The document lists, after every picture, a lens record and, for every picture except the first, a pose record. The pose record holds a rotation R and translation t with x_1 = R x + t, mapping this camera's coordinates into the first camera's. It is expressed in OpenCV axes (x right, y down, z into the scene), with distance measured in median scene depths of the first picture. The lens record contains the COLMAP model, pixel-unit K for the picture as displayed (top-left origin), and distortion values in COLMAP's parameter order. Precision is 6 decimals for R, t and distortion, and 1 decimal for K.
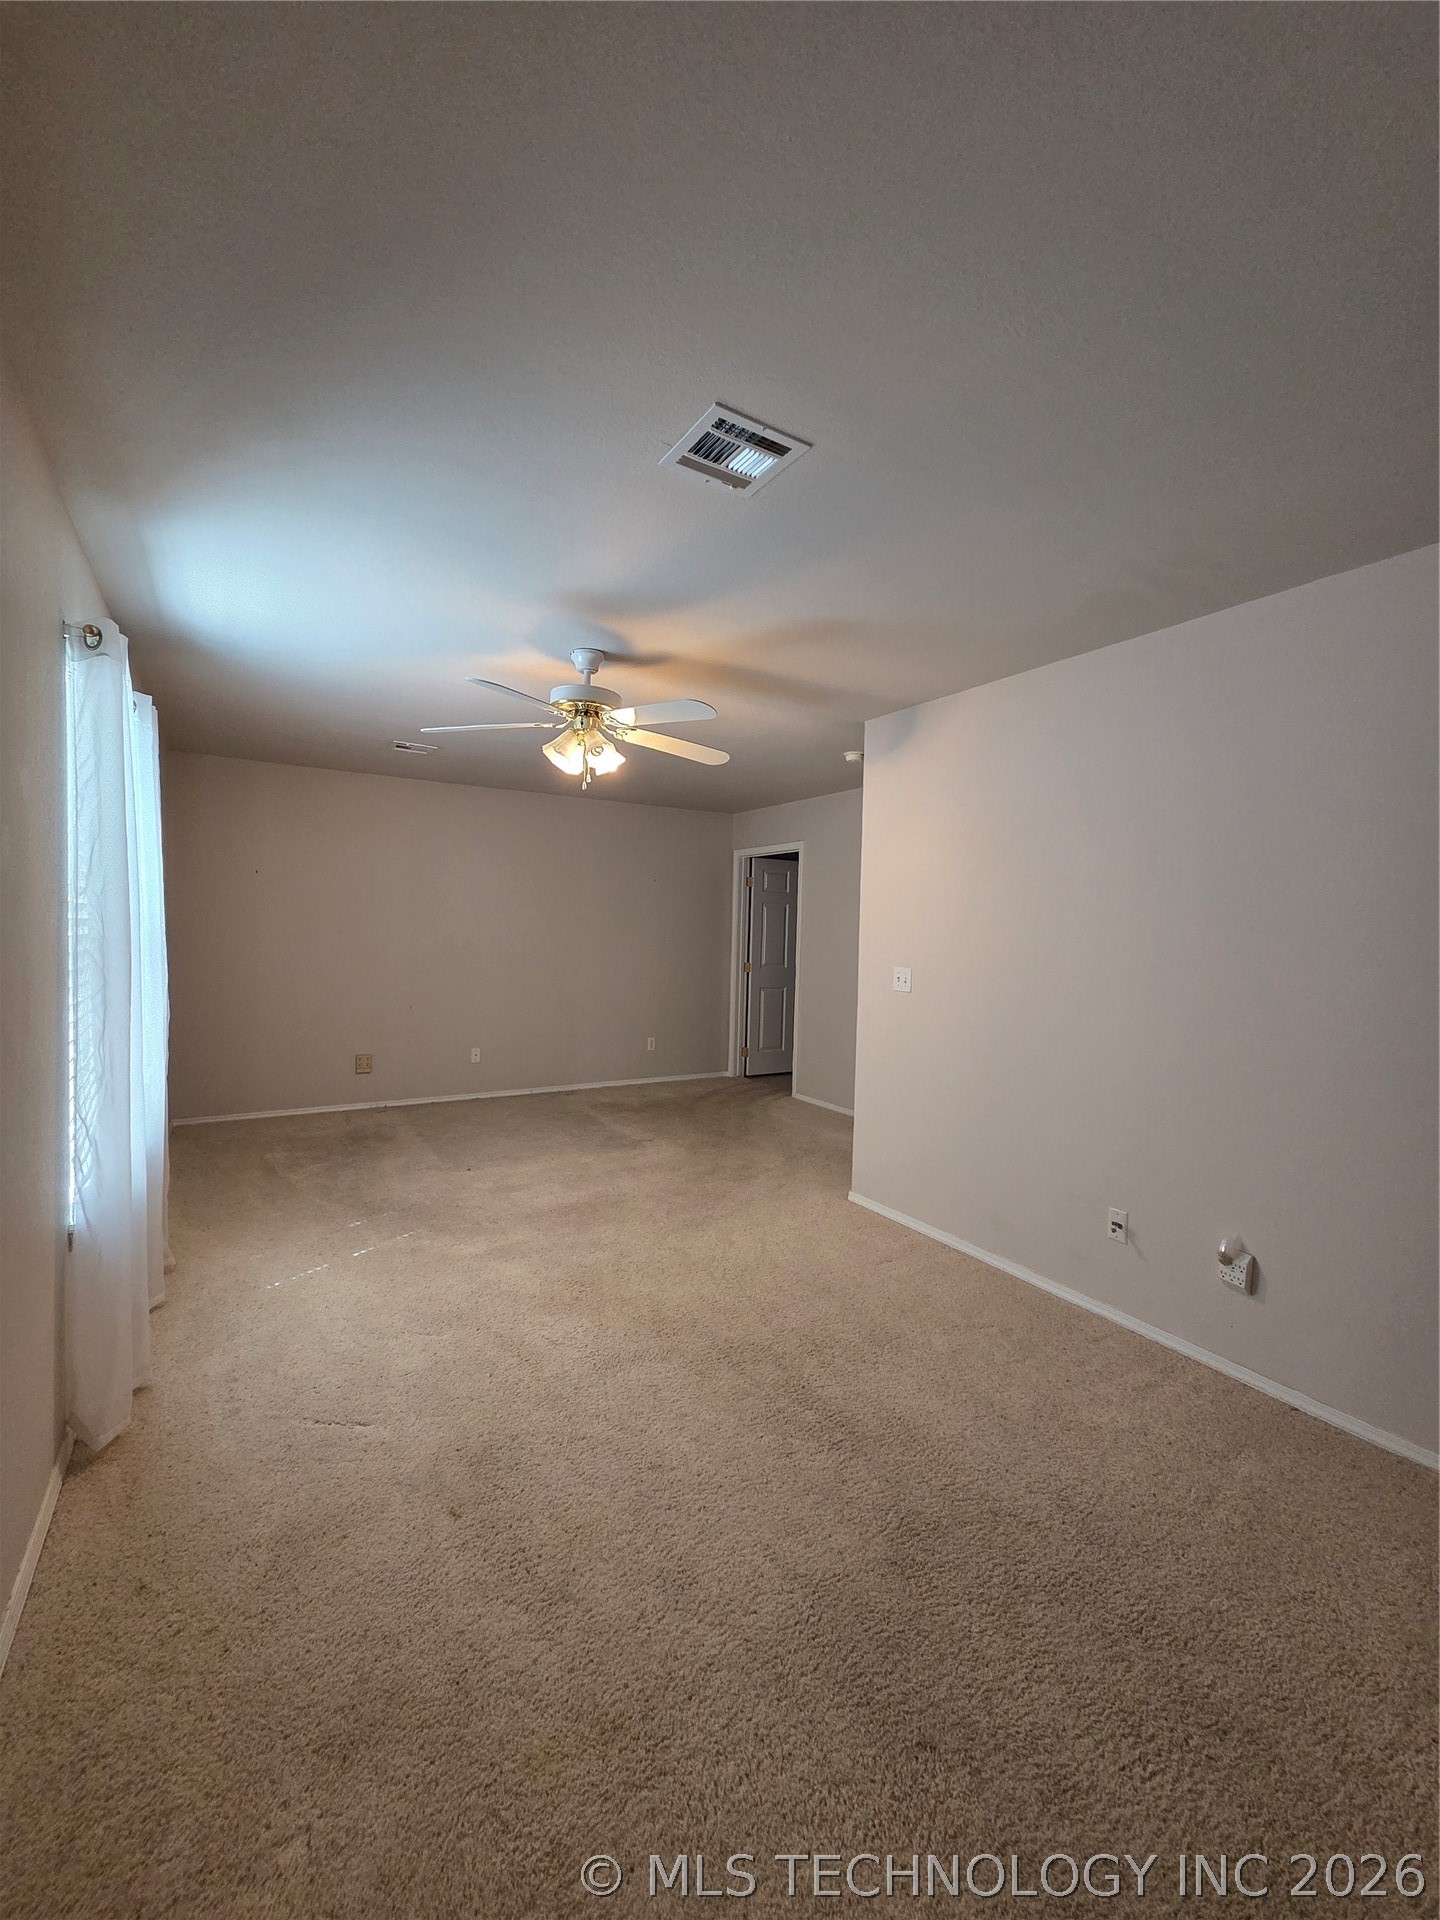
lens RADIAL K [[781.2, 0, 712.5], [0, 781.2, 956.9], [0, 0, 1]] dist [0.001413, -0.000147]
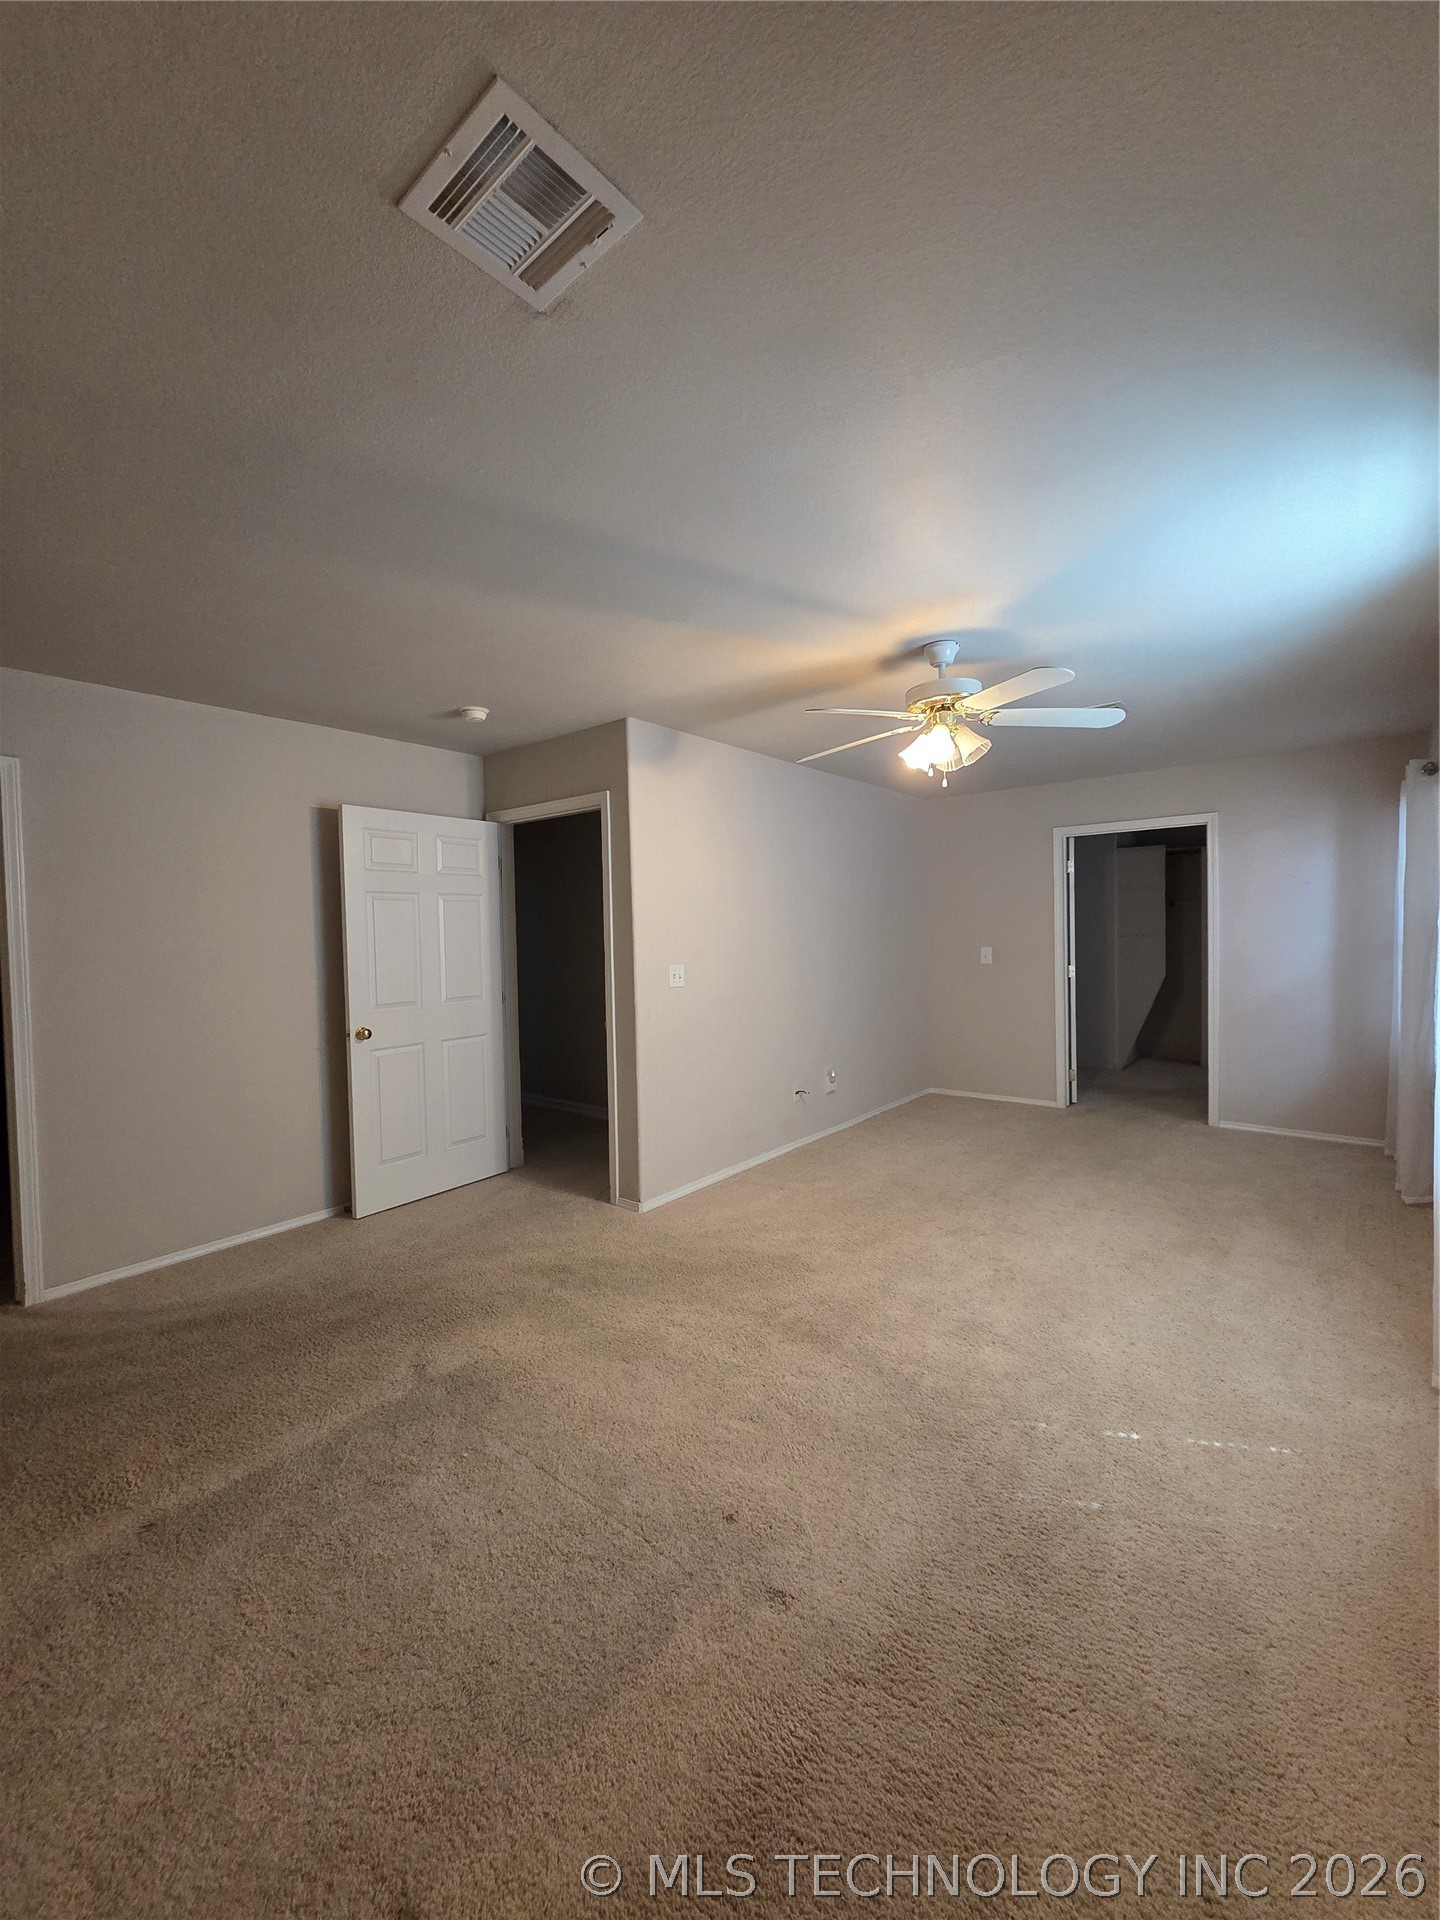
lens RADIAL K [[757.9, 0, 714.4], [0, 757.9, 945.5], [0, 0, 1]] dist [0.000518, -0.000019]
pose [[-0.313232, -0.041761, 0.948758, -0.777095], [0.044067, 0.997317, 0.058447, -0.073526], [-0.948654, 0.060116, -0.310551, 1.267288]]
